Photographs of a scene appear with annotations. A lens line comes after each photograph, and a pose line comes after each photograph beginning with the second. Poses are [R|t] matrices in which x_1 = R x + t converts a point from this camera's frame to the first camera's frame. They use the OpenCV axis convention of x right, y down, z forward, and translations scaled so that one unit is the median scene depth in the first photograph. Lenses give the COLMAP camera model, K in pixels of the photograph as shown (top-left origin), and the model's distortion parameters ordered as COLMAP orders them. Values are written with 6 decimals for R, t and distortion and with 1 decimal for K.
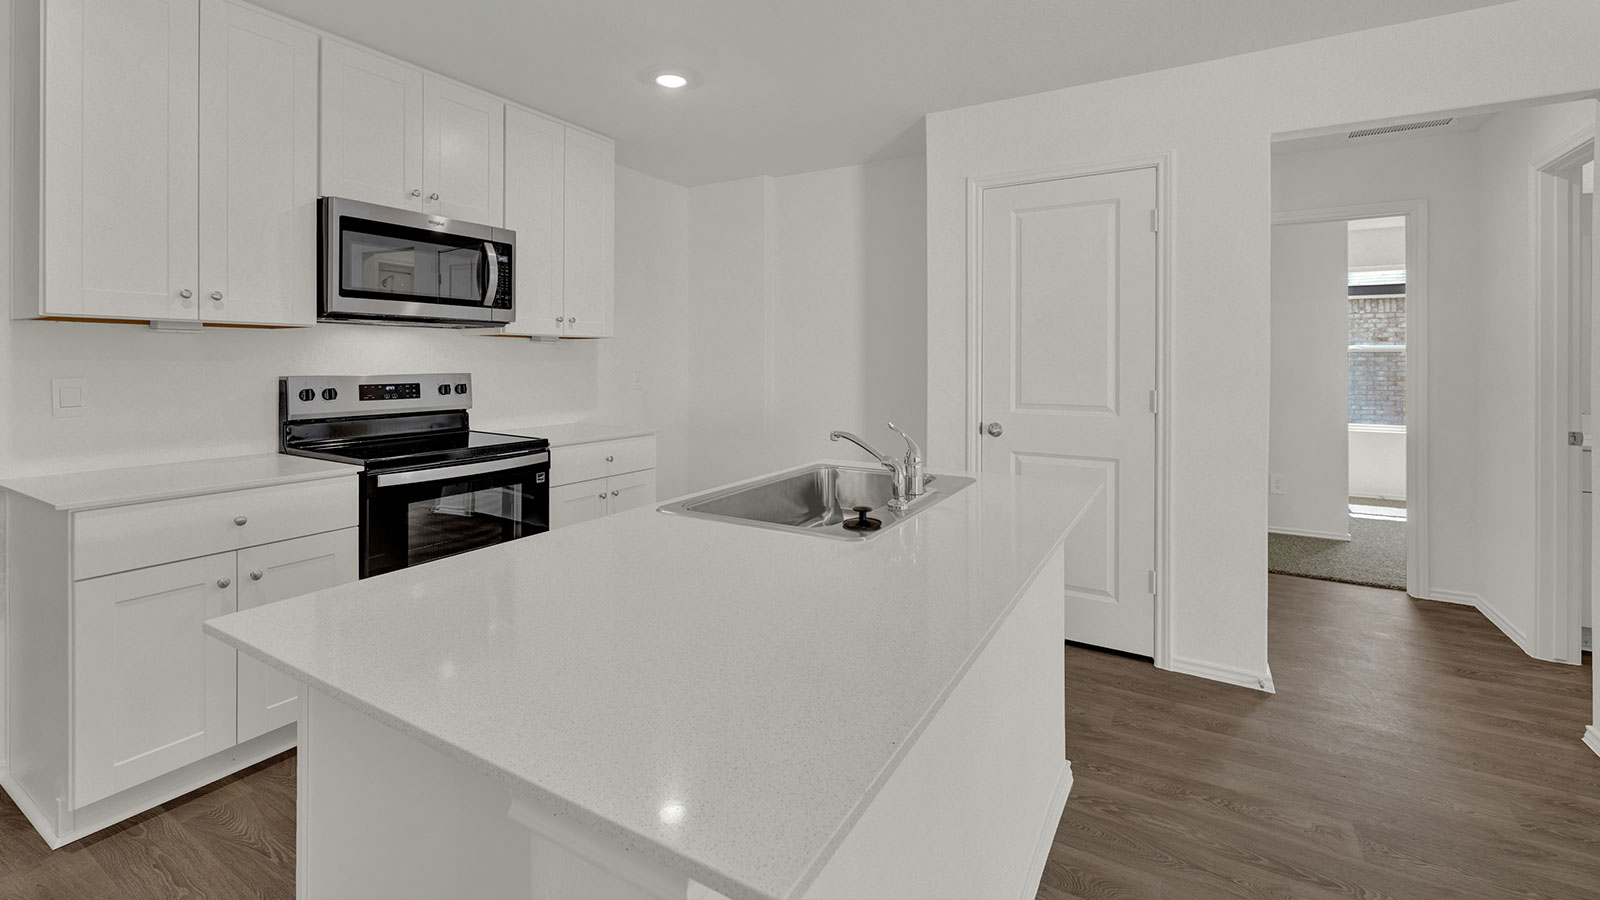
lens RADIAL K [[672.2, 0, 791.2], [0, 672.2, 364.4], [0, 0, 1]] dist [0.000497, 0.000433]
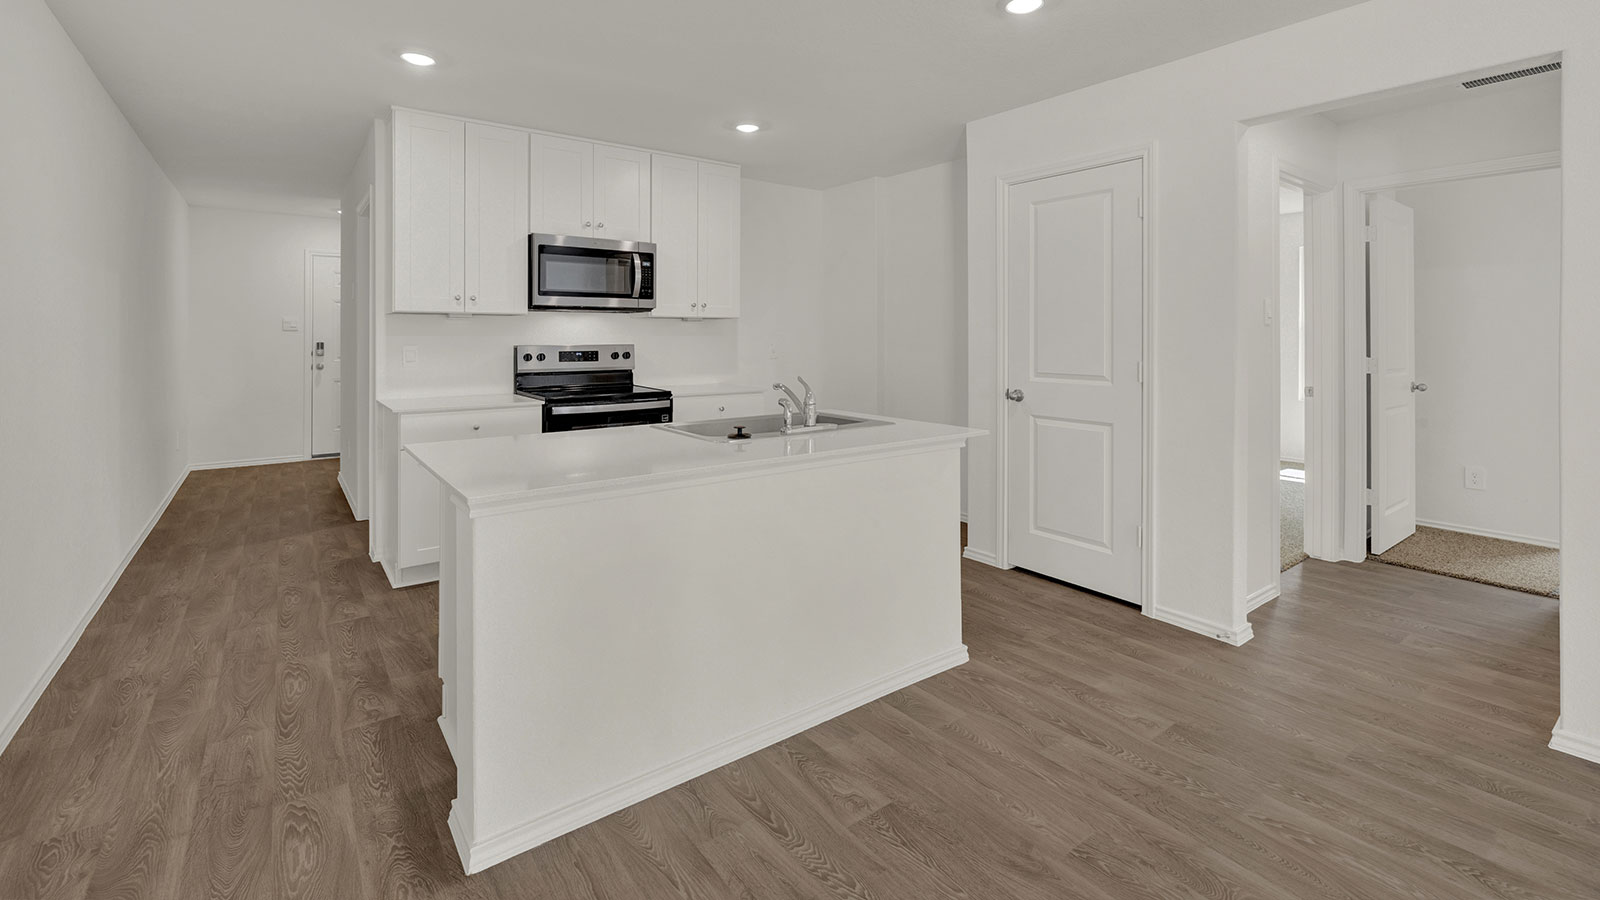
lens RADIAL K [[697.2, 0, 794.0], [0, 697.2, 326.3], [0, 0, 1]] dist [0.003435, 0.000757]
pose [[0.926870, -0.007460, -0.375308, 0.426821], [0.000081, 0.999806, -0.019672, 0.004243], [0.375382, 0.018203, 0.926691, -0.256836]]
